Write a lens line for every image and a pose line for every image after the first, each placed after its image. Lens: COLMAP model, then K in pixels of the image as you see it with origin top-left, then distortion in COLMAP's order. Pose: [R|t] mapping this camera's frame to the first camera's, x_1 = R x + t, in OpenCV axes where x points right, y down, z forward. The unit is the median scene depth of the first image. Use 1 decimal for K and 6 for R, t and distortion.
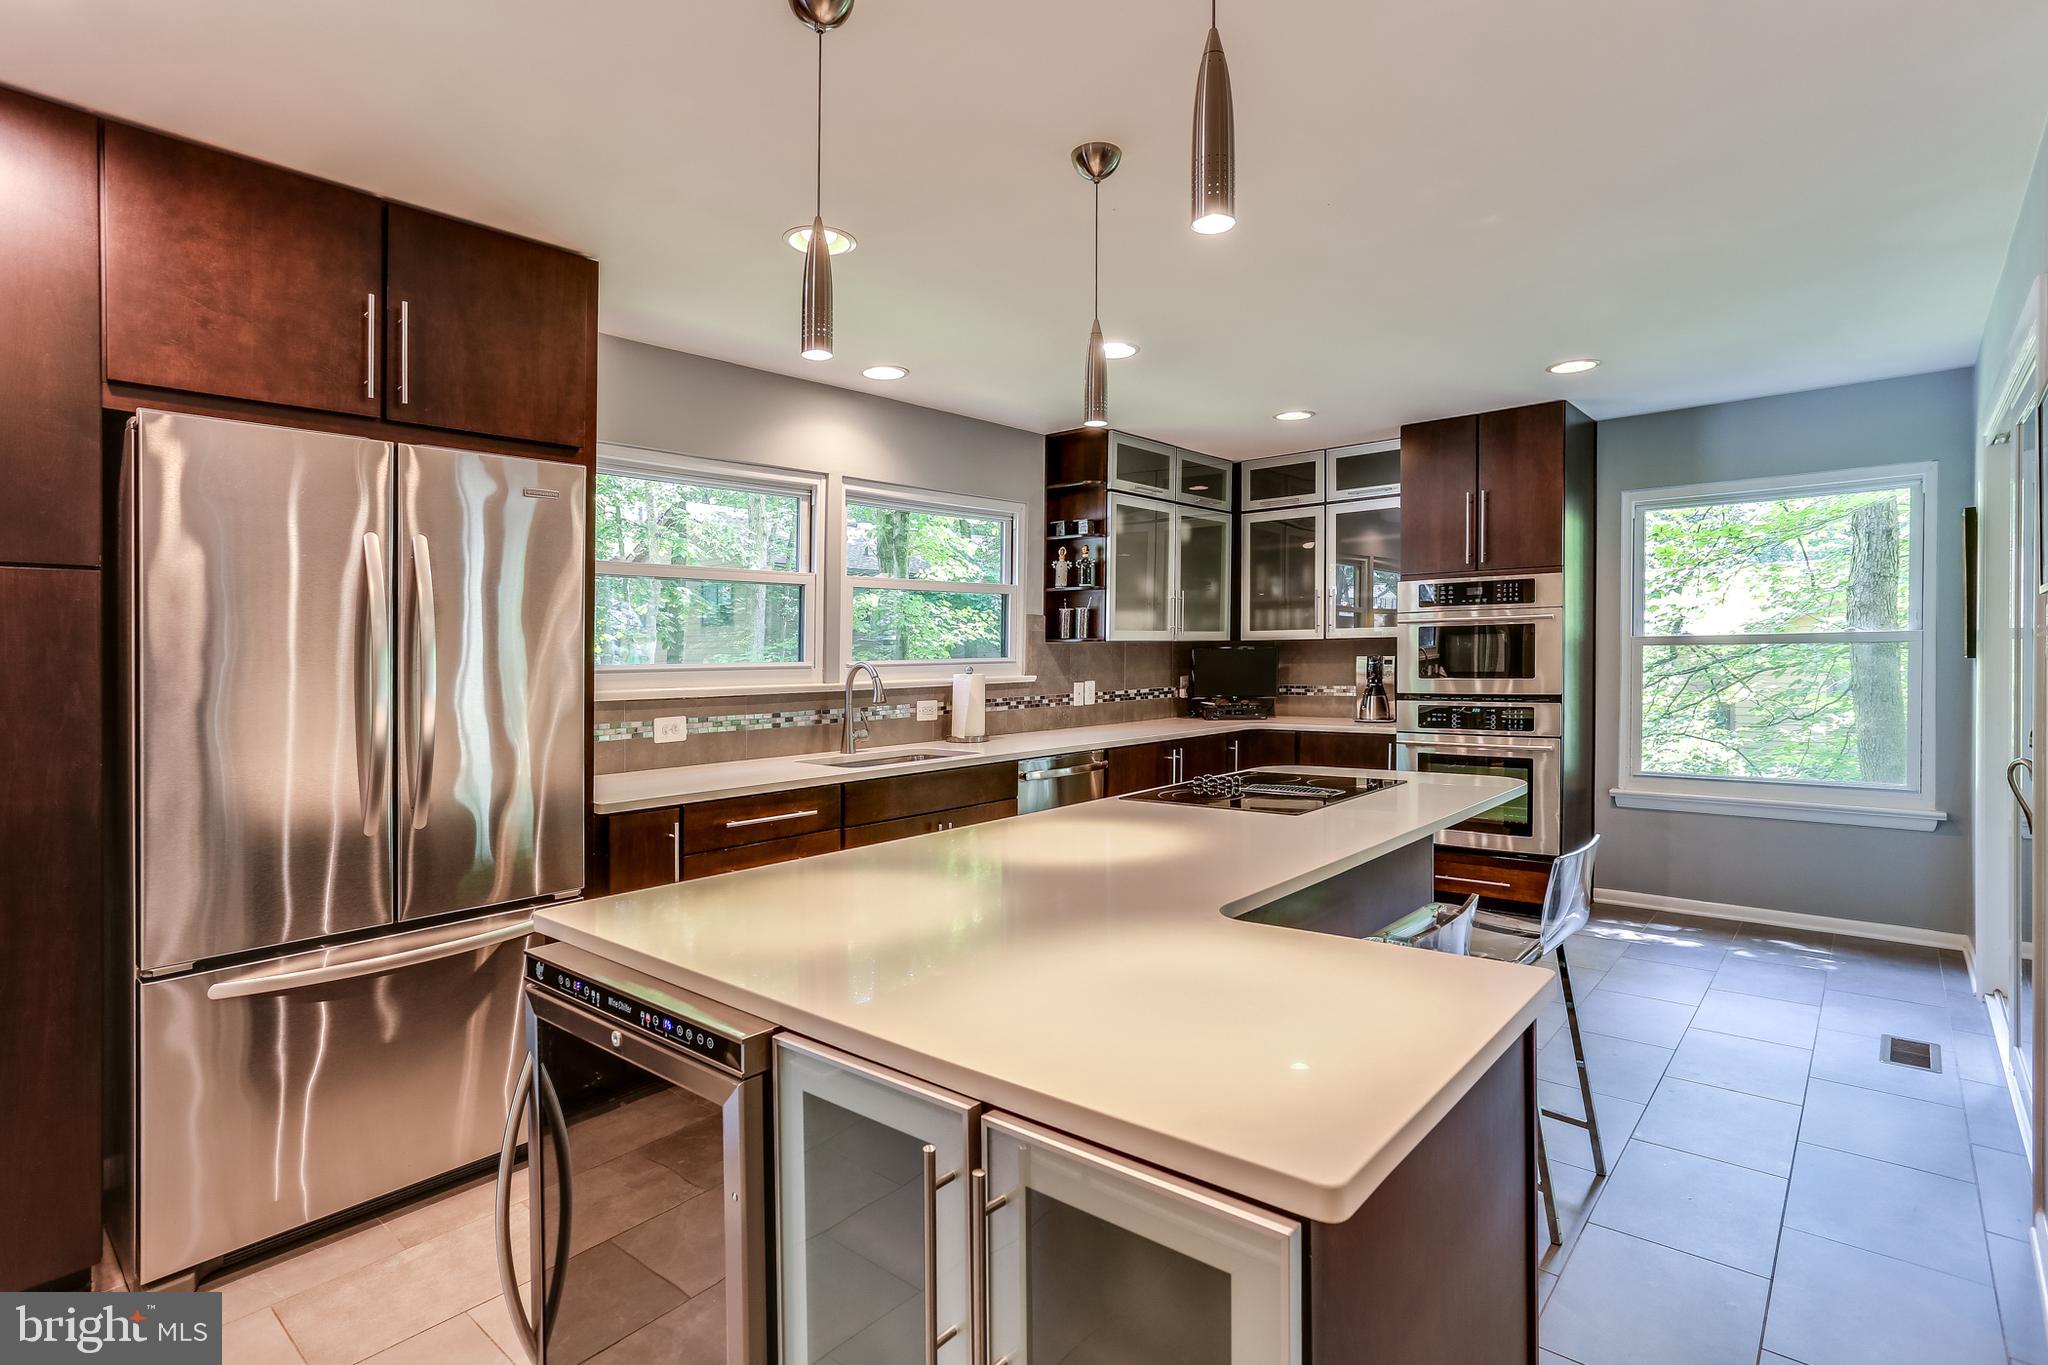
lens RADIAL K [[1013.9, 0, 1029.2], [0, 1013.9, 665.5], [0, 0, 1]] dist [-0.050634, 0.037207]
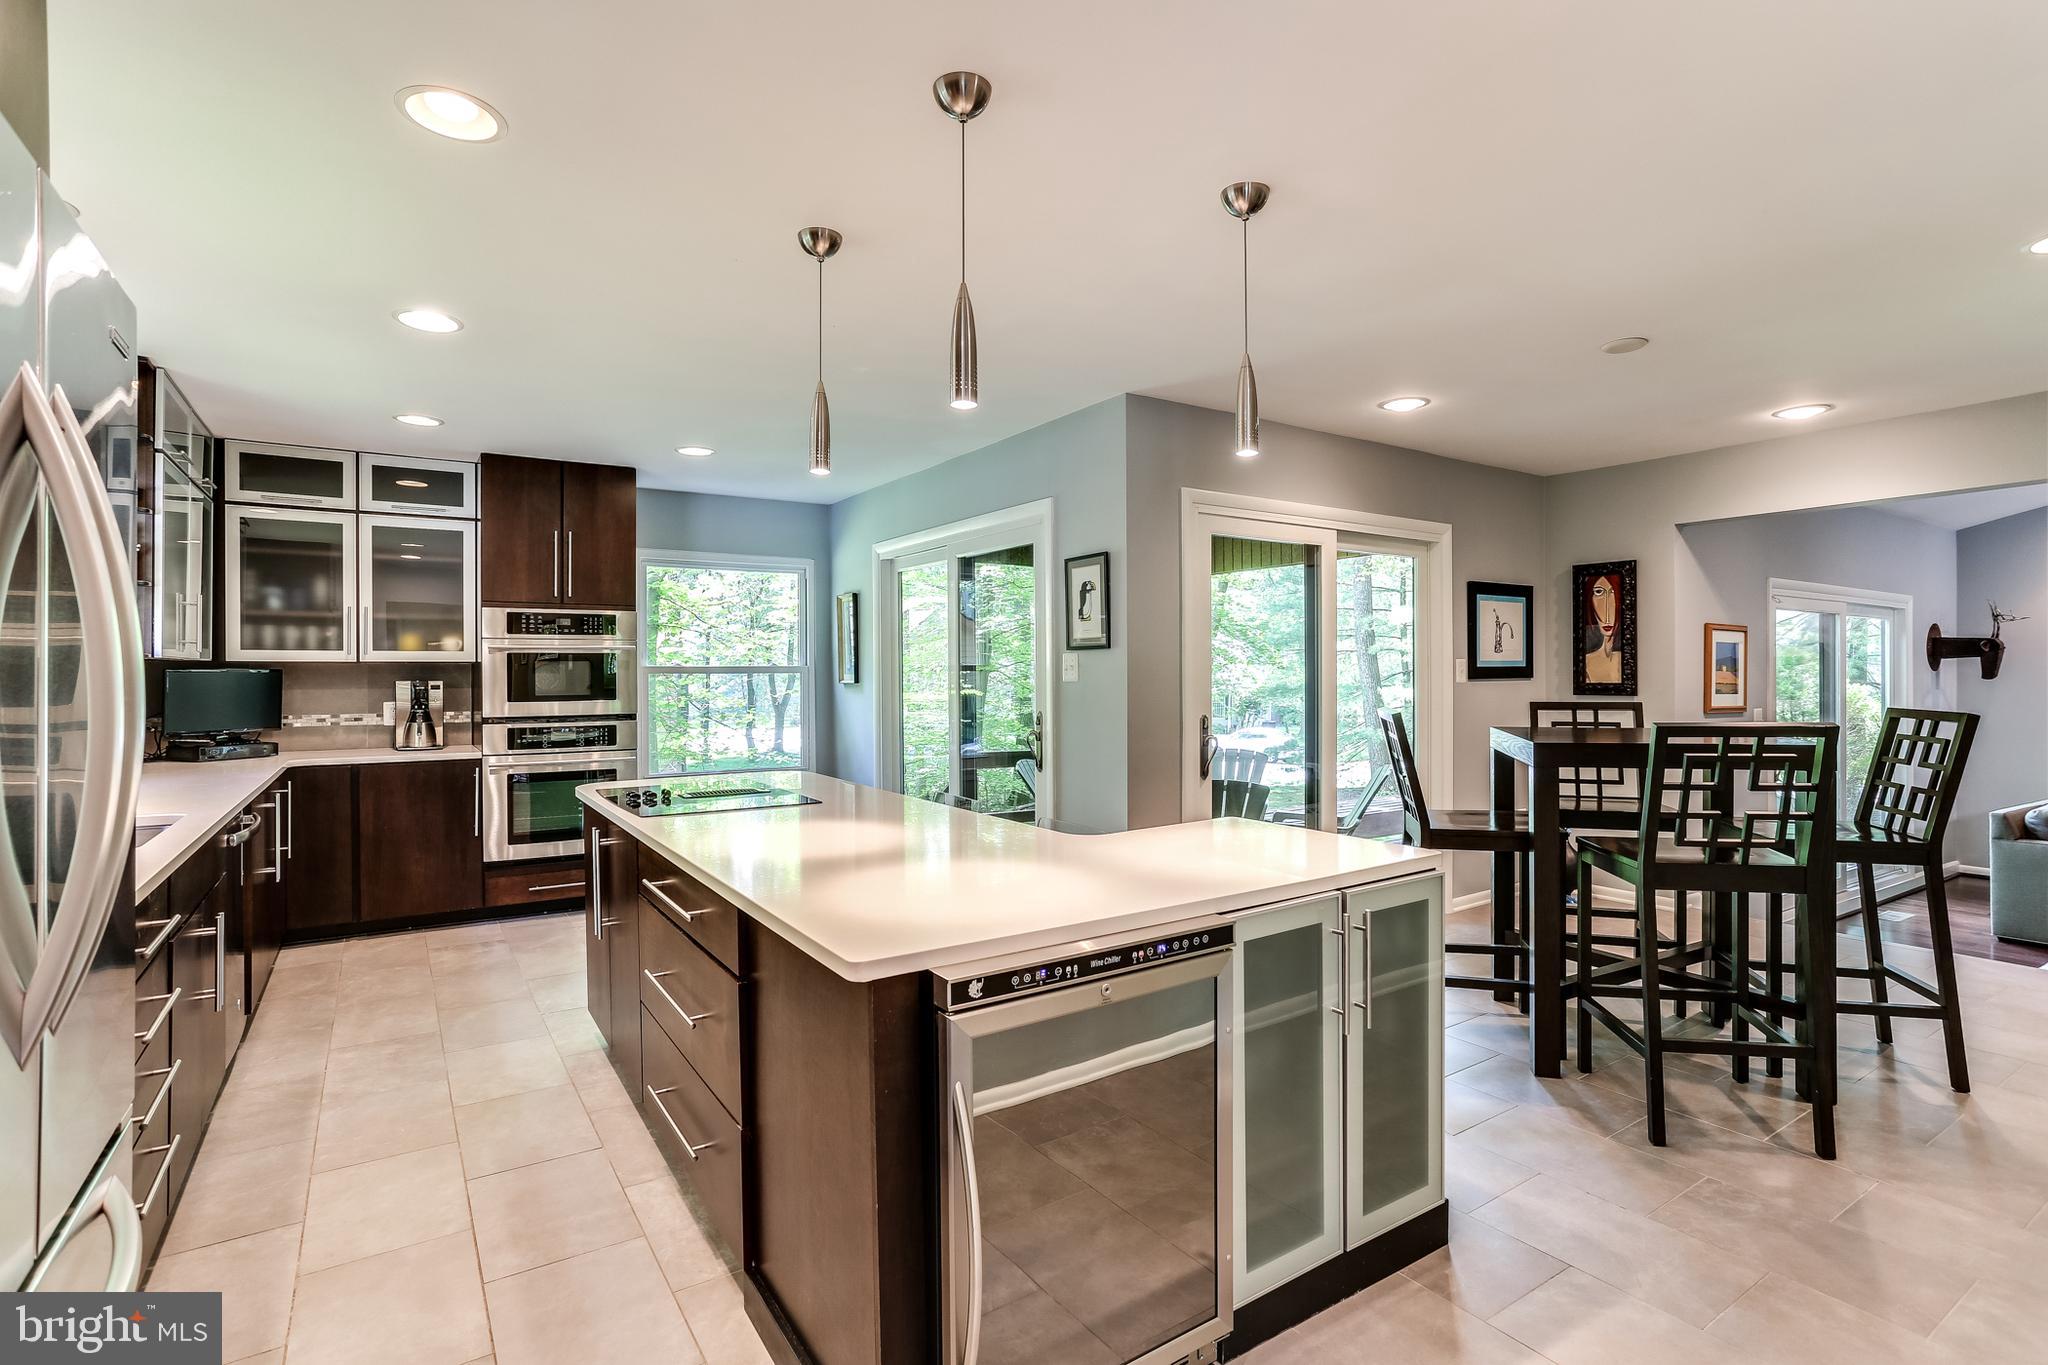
lens RADIAL K [[967.5, 0, 1024.0], [0, 967.5, 682.5], [0, 0, 1]] dist [-0.000686, -0.000043]
pose [[0.274772, 0.004452, 0.961499, -0.395570], [0.010099, 0.999921, -0.007516, 0.005040], [-0.961456, 0.011775, 0.274705, 0.201122]]
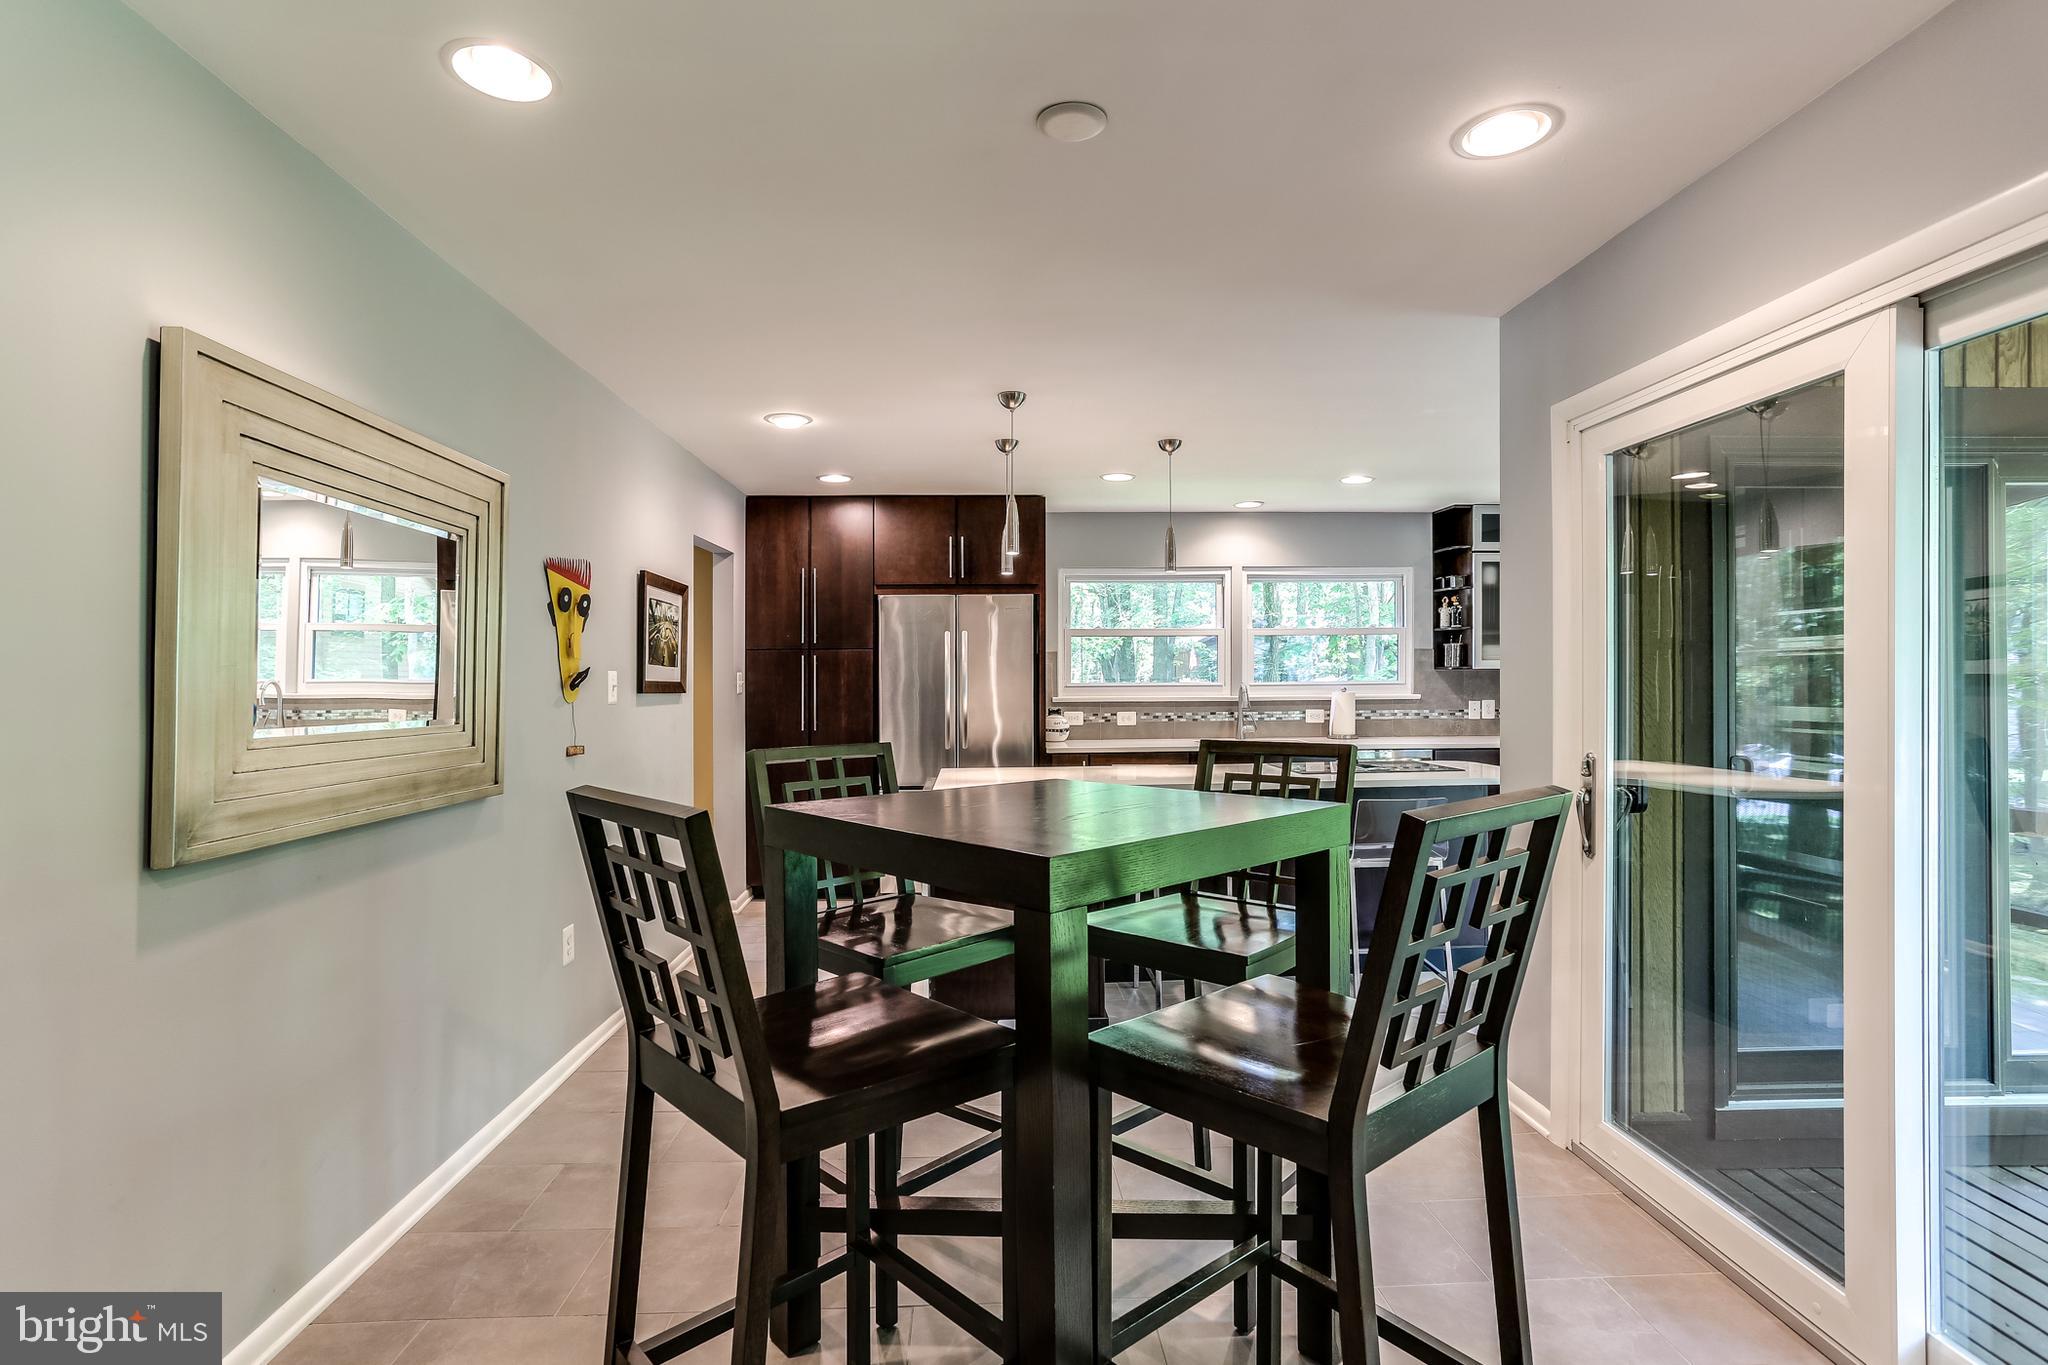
lens RADIAL K [[1013.9, 0, 1029.2], [0, 1013.9, 665.5], [0, 0, 1]] dist [-0.050634, 0.037207]
pose [[0.687942, 0.004355, -0.725753, 0.615923], [-0.012881, 0.999898, -0.006210, -0.013506], [0.725652, 0.013620, 0.687927, -0.285636]]
